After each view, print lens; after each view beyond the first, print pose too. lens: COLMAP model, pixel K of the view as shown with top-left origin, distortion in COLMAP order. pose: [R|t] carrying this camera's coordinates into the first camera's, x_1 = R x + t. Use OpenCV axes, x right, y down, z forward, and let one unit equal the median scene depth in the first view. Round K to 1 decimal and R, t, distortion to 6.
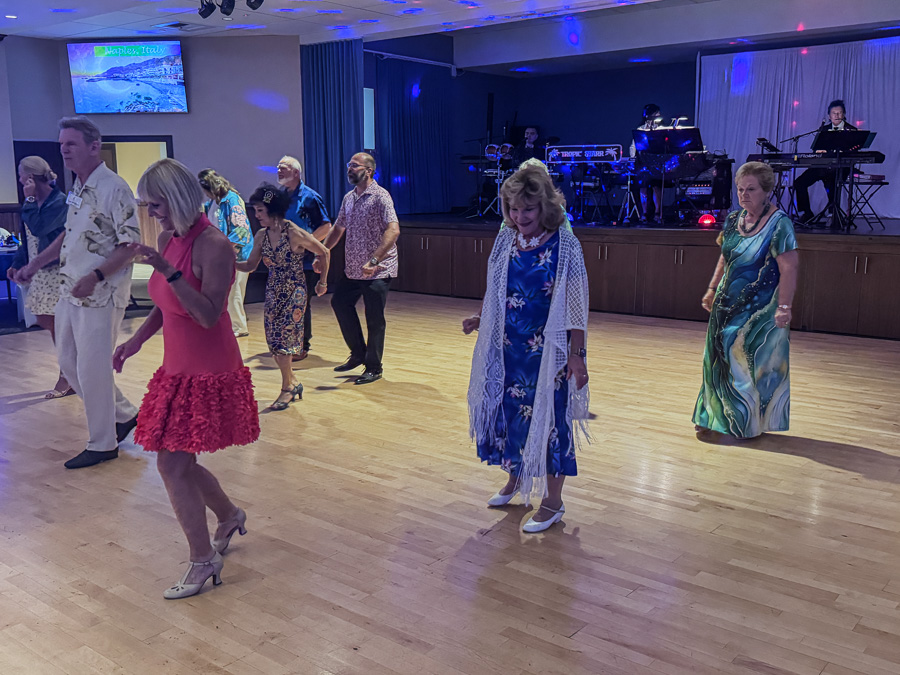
lens RADIAL K [[865.8, 0, 450.1], [0, 865.8, 321.3], [0, 0, 1]] dist [0.047003, 0.000000]
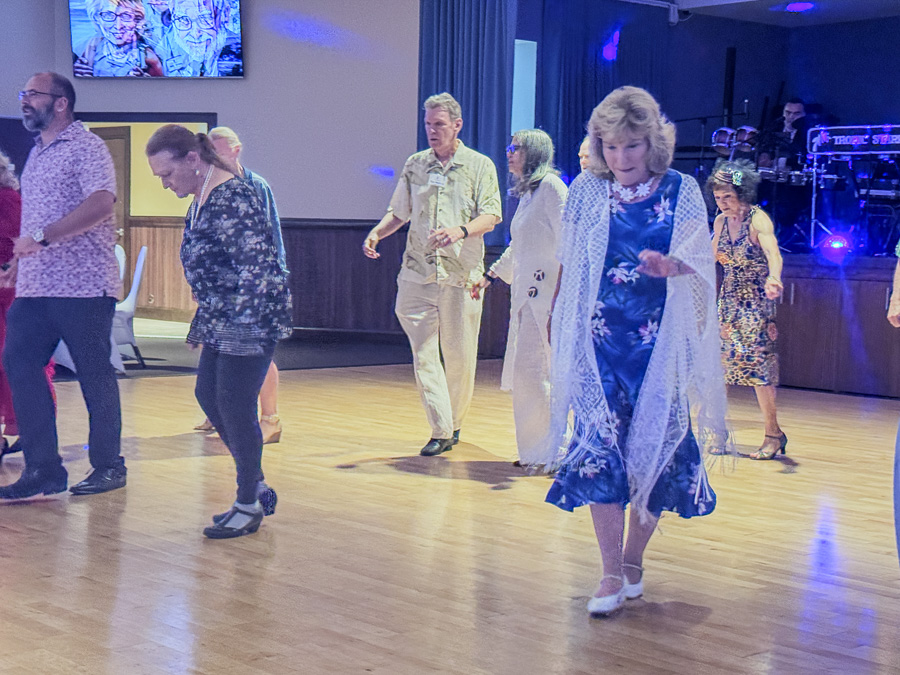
lens RADIAL K [[1801.7, 0, 473.9], [0, 1801.7, 300.1], [0, 0, 1]] dist [0.266500, 0.000000]
pose [[0.986655, 0.022741, -0.161228, 0.088542], [-0.045756, 0.989021, -0.140513, 0.100373], [0.156262, 0.146015, 0.976863, -0.241279]]
